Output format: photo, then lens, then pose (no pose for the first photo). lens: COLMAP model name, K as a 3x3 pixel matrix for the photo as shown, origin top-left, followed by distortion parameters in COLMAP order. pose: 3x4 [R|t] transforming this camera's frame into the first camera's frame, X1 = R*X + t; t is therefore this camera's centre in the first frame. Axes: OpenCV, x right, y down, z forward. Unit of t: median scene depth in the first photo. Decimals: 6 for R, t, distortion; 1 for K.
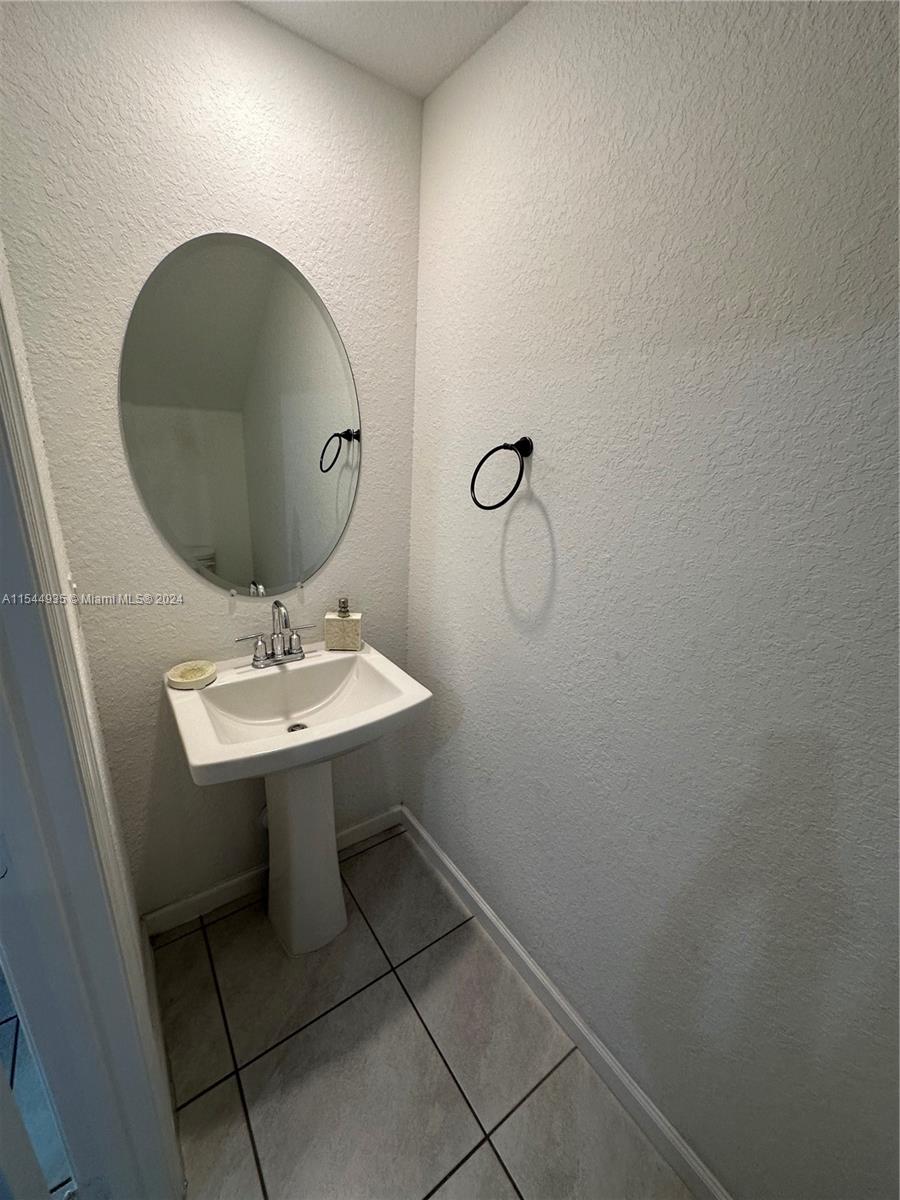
lens RADIAL K [[474.0, 0, 450.0], [0, 474.0, 600.0], [0, 0, 1]] dist [-0.006356, -0.000241]
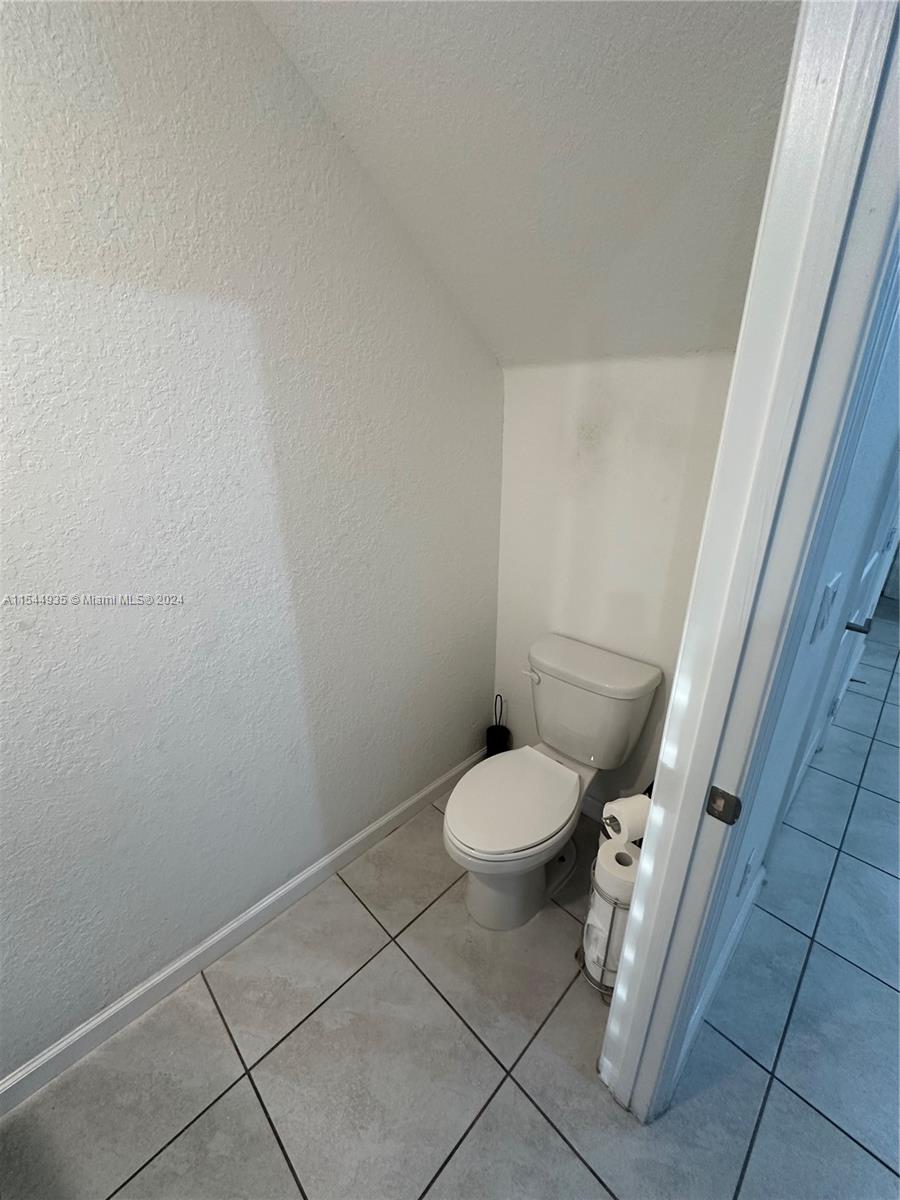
lens RADIAL K [[474.0, 0, 450.0], [0, 474.0, 600.0], [0, 0, 1]] dist [-0.006356, -0.000241]
pose [[-0.155884, -0.418060, 0.894945, -0.570612], [0.304808, 0.841446, 0.446162, -0.076842], [-0.939570, 0.342336, -0.003740, 0.262406]]
